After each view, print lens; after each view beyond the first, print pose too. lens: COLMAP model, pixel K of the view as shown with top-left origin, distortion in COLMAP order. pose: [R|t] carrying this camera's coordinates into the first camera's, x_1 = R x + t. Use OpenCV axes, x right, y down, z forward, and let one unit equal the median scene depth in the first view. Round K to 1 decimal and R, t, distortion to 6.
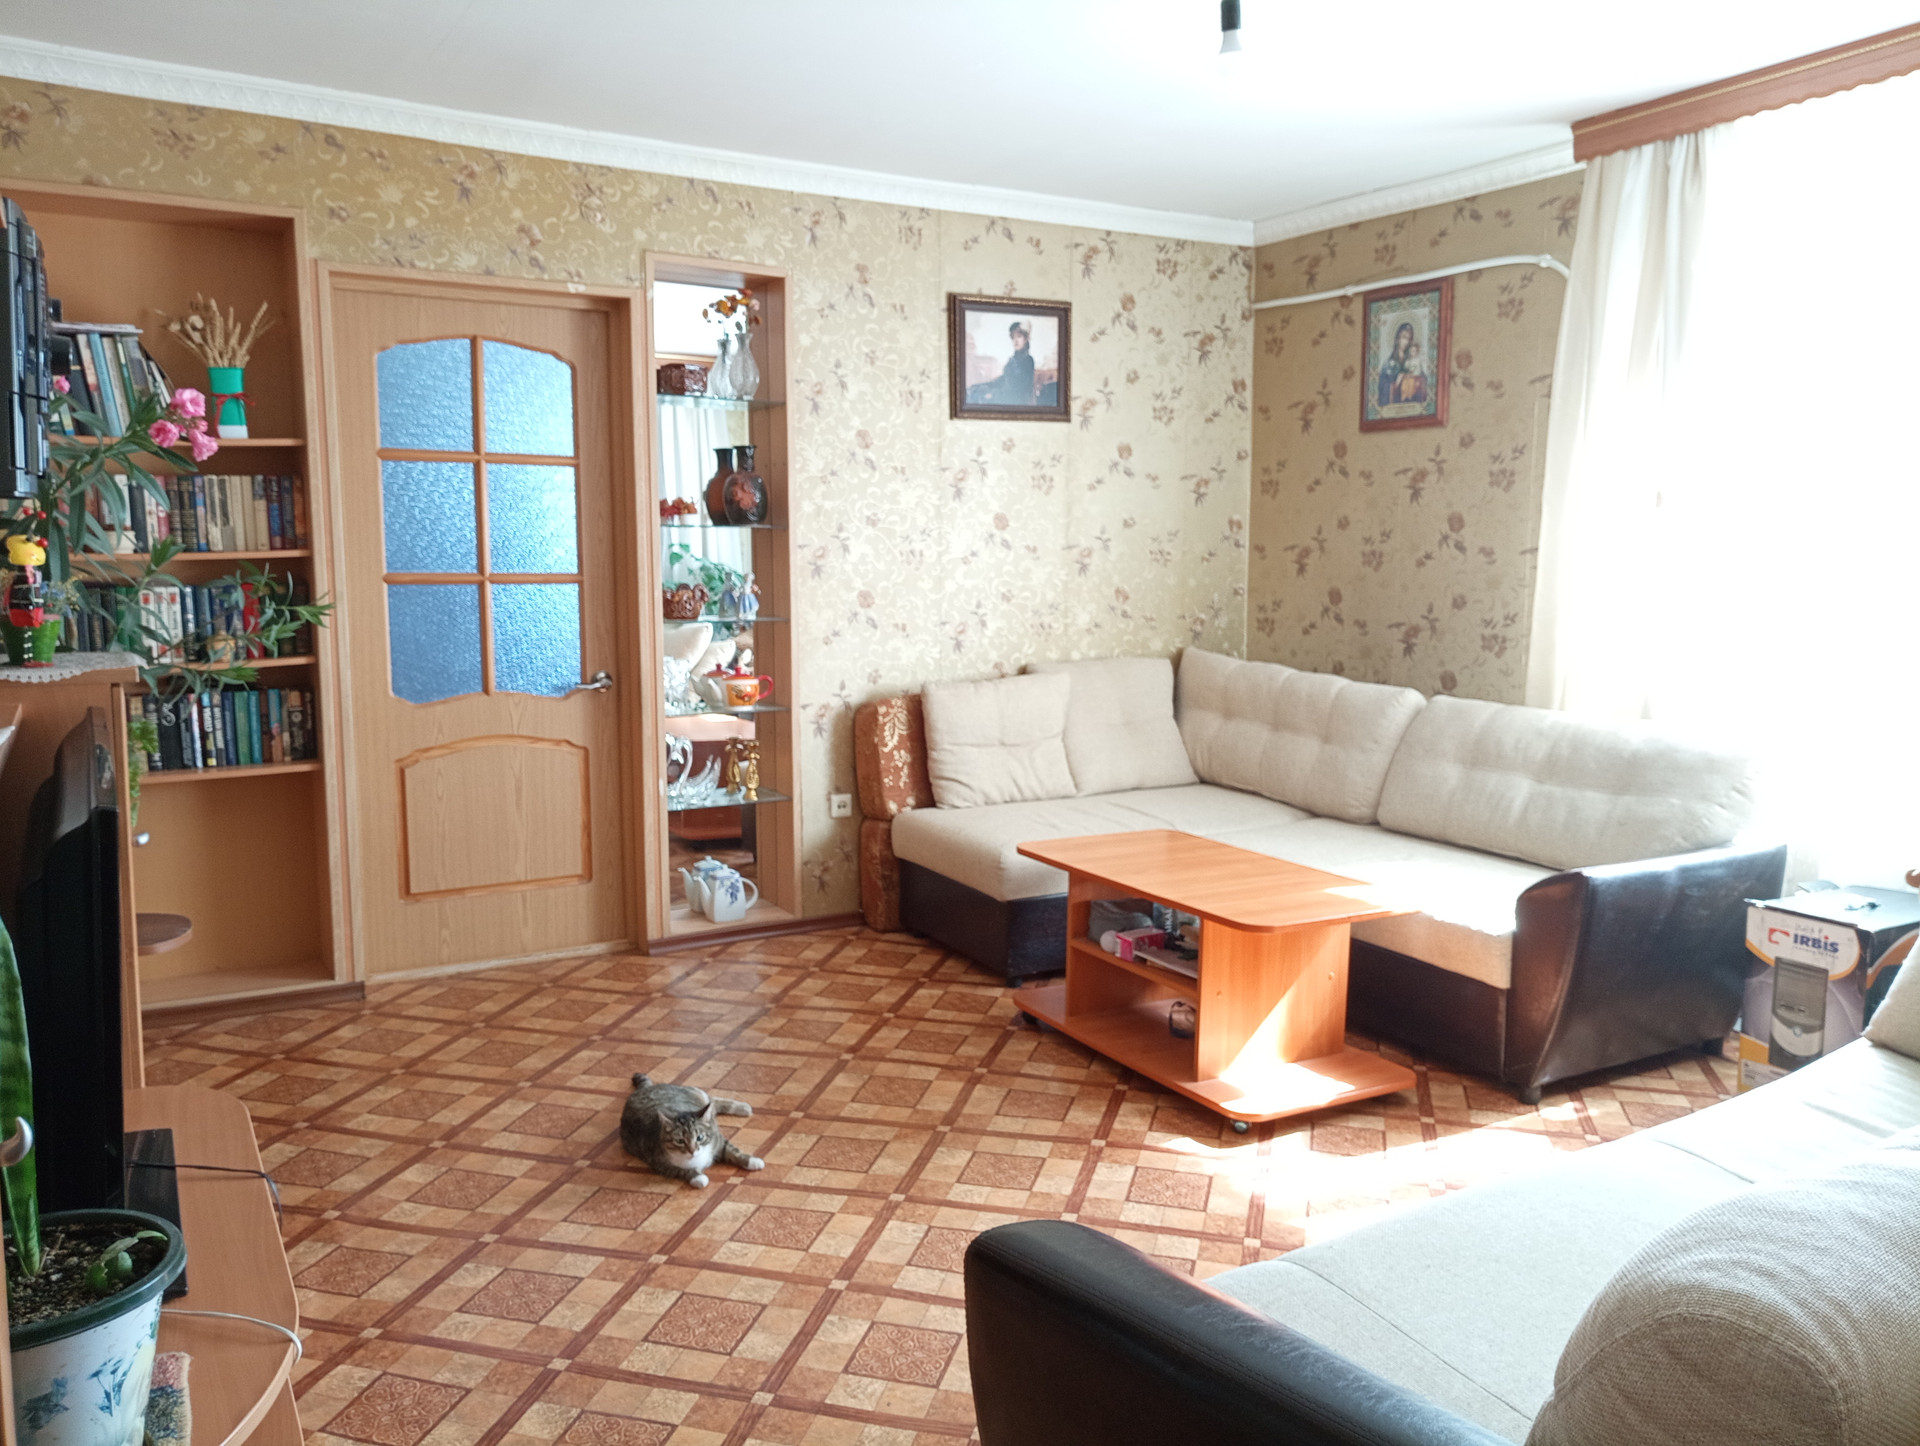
lens RADIAL K [[1468.6, 0, 960.0], [0, 1468.6, 723.0], [0, 0, 1]] dist [0.036325, -0.070209]
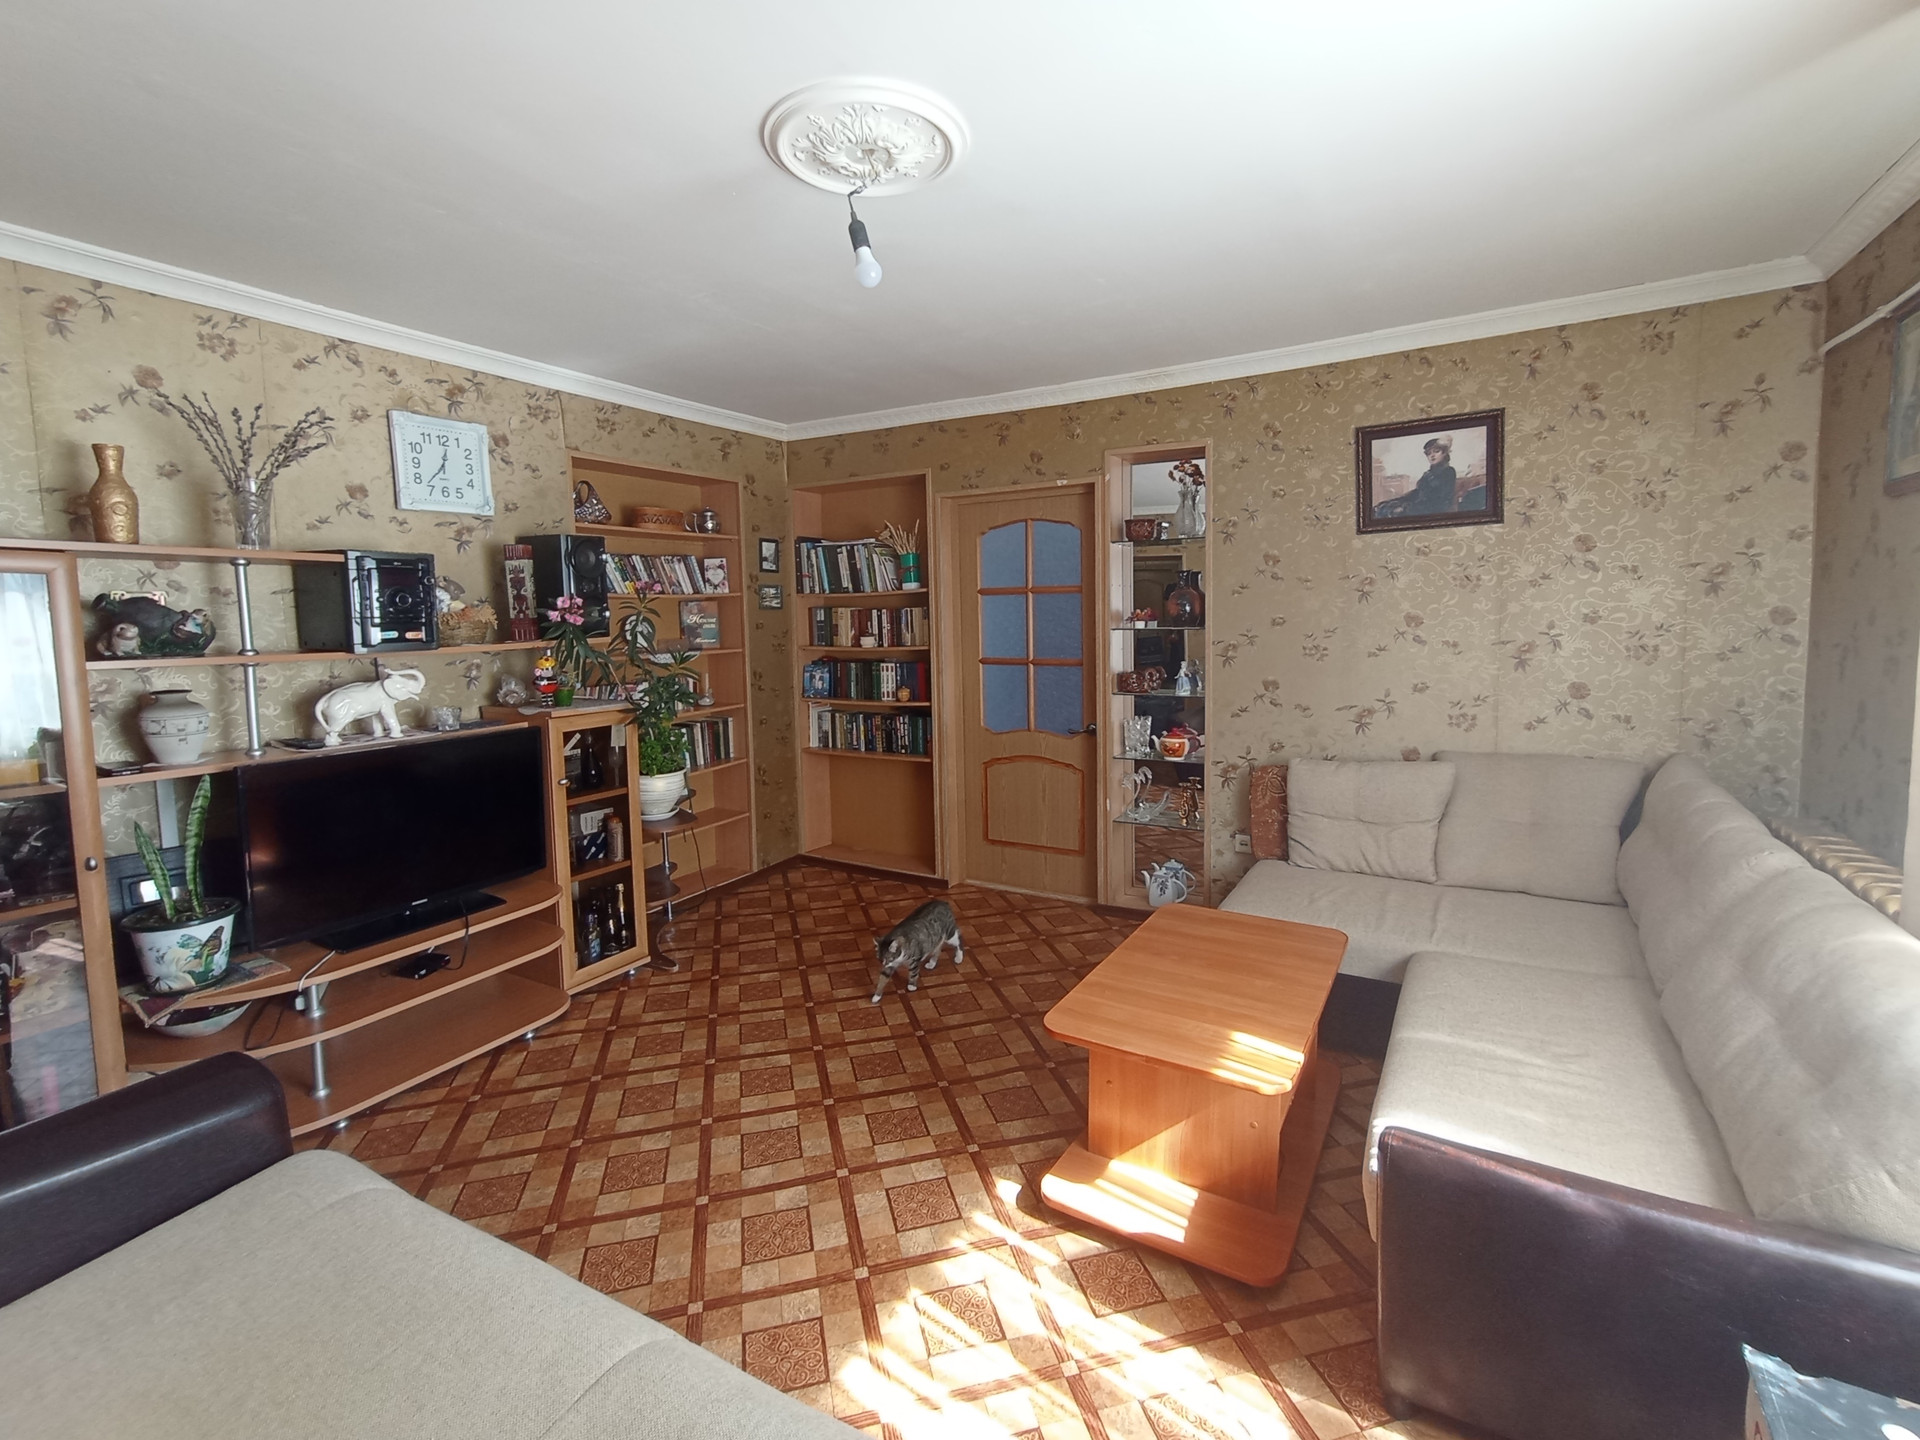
lens RADIAL K [[874.3, 0, 956.0], [0, 874.3, 691.1], [0, 0, 1]] dist [-0.000282, 0.000425]
pose [[0.478890, 0.060815, -0.875766, 0.454027], [-0.088648, 0.995848, 0.020679, -0.069321], [0.873387, 0.067732, 0.482293, 0.396652]]
